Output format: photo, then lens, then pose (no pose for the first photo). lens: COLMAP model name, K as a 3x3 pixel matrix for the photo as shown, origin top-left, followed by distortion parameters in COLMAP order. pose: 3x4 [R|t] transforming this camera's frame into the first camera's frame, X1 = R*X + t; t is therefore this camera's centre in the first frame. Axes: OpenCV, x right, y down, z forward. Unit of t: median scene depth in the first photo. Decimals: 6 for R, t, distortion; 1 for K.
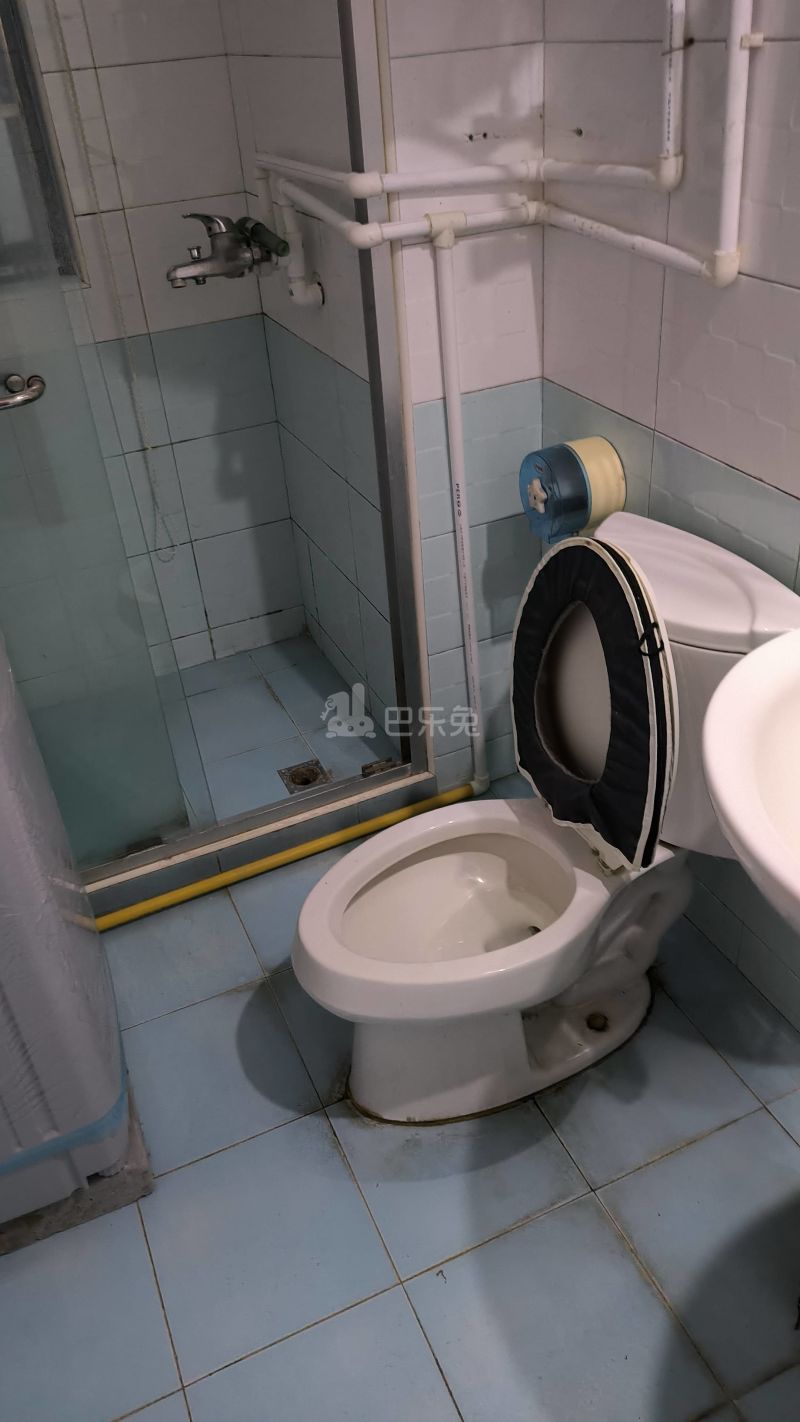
lens RADIAL K [[1073.6, 0, 405.1], [0, 1073.6, 670.7], [0, 0, 1]] dist [0.008053, 0.000346]
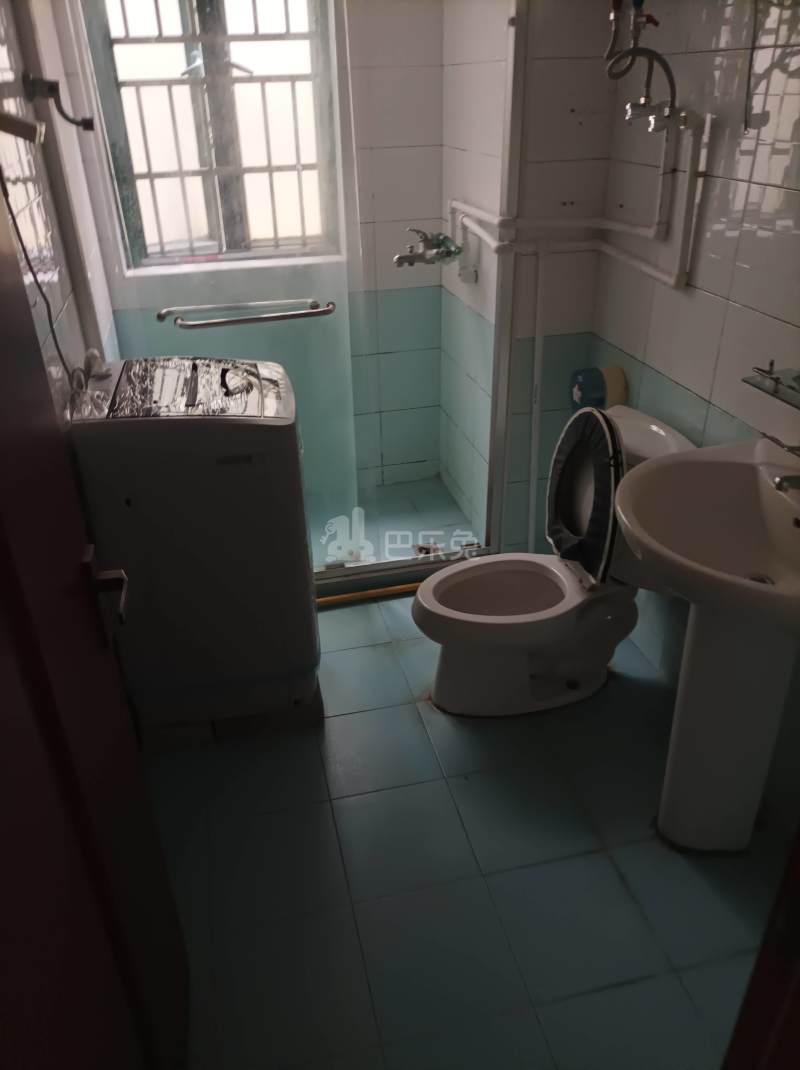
lens RADIAL K [[785.5, 0, 400.0], [0, 785.5, 535.0], [0, 0, 1]] dist [0.000049, 0.000880]
pose [[0.983123, 0.131527, -0.127162, 0.029400], [-0.135298, 0.990573, -0.021448, 0.152419], [0.123142, 0.038291, 0.991650, -0.380407]]
